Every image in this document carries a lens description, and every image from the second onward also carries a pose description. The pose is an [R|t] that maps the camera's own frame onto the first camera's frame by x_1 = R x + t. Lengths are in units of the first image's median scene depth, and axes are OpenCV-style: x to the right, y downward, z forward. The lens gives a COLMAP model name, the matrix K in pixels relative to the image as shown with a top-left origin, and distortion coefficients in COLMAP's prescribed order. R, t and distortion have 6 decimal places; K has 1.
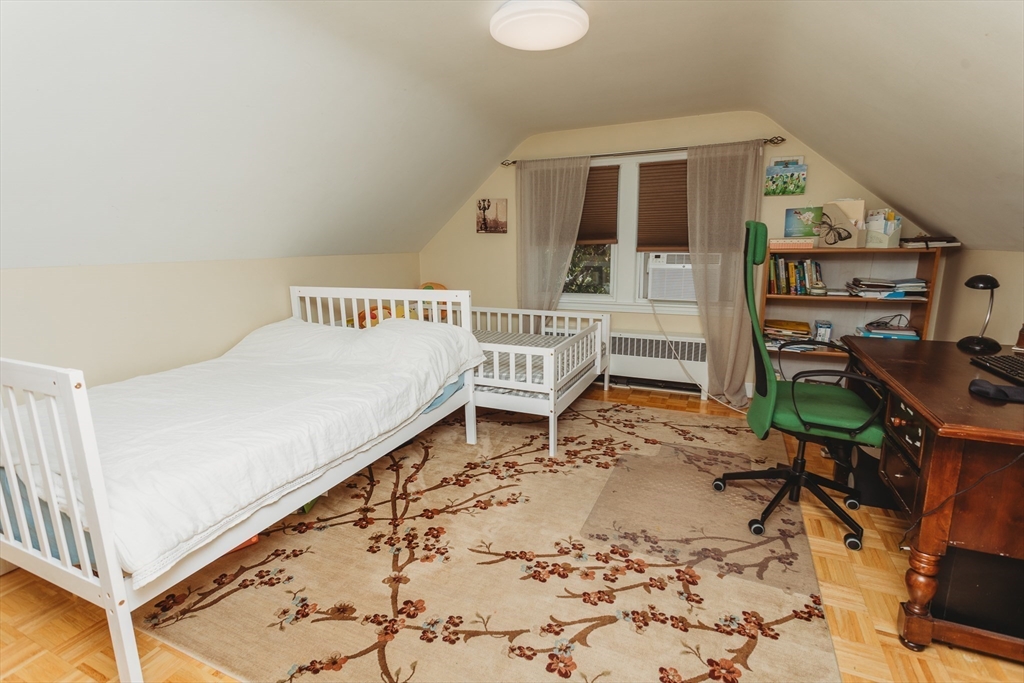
lens RADIAL K [[485.1, 0, 515.2], [0, 485.1, 340.5], [0, 0, 1]] dist [-0.002457, 0.000986]
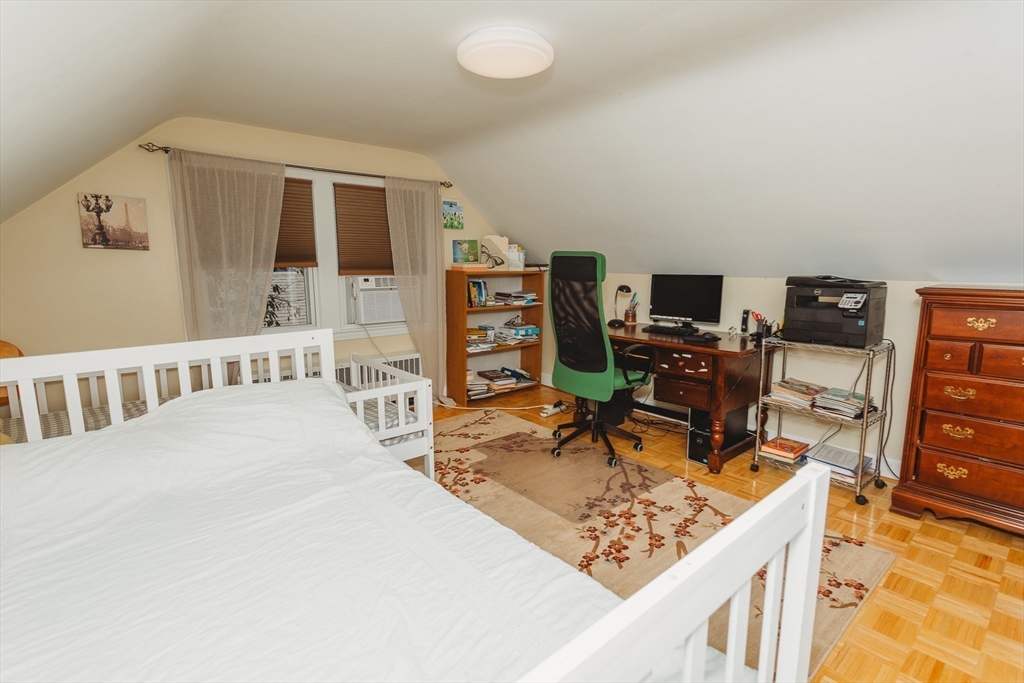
lens RADIAL K [[485.1, 0, 515.2], [0, 485.1, 340.5], [0, 0, 1]] dist [-0.002457, 0.000986]
pose [[0.426365, -0.129878, 0.895178, -0.557321], [0.173312, 0.983033, 0.060078, -0.069195], [-0.887793, 0.129530, 0.441641, 0.364199]]
